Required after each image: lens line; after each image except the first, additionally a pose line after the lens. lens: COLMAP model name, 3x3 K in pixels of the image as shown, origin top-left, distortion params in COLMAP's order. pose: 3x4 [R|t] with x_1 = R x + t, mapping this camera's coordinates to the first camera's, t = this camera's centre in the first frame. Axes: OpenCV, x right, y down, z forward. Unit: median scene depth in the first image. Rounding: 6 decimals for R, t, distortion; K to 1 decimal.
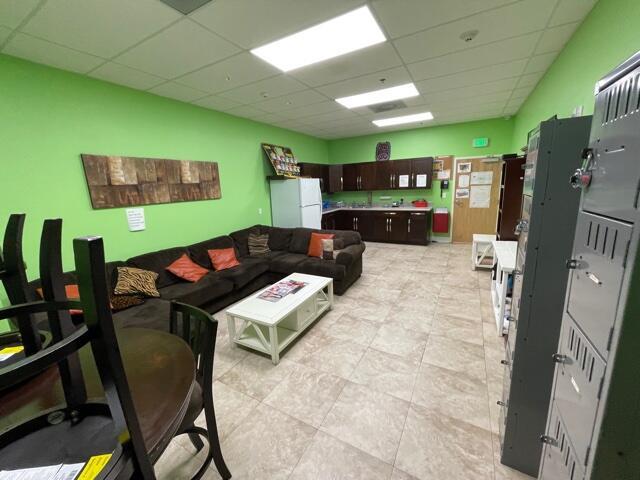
lens RADIAL K [[259.8, 0, 320.0], [0, 259.8, 238.0], [0, 0, 1]] dist [-0.000304, 0.000461]
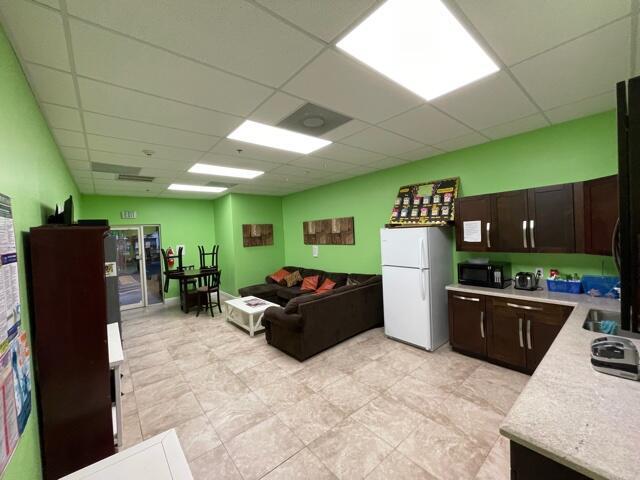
lens RADIAL K [[259.8, 0, 320.0], [0, 259.8, 238.0], [0, 0, 1]] dist [-0.000304, 0.000461]
pose [[-0.350926, 0.079767, -0.933000, 1.032584], [-0.128656, 0.982809, 0.132417, -0.404699], [0.927523, 0.166504, -0.334630, 1.557282]]
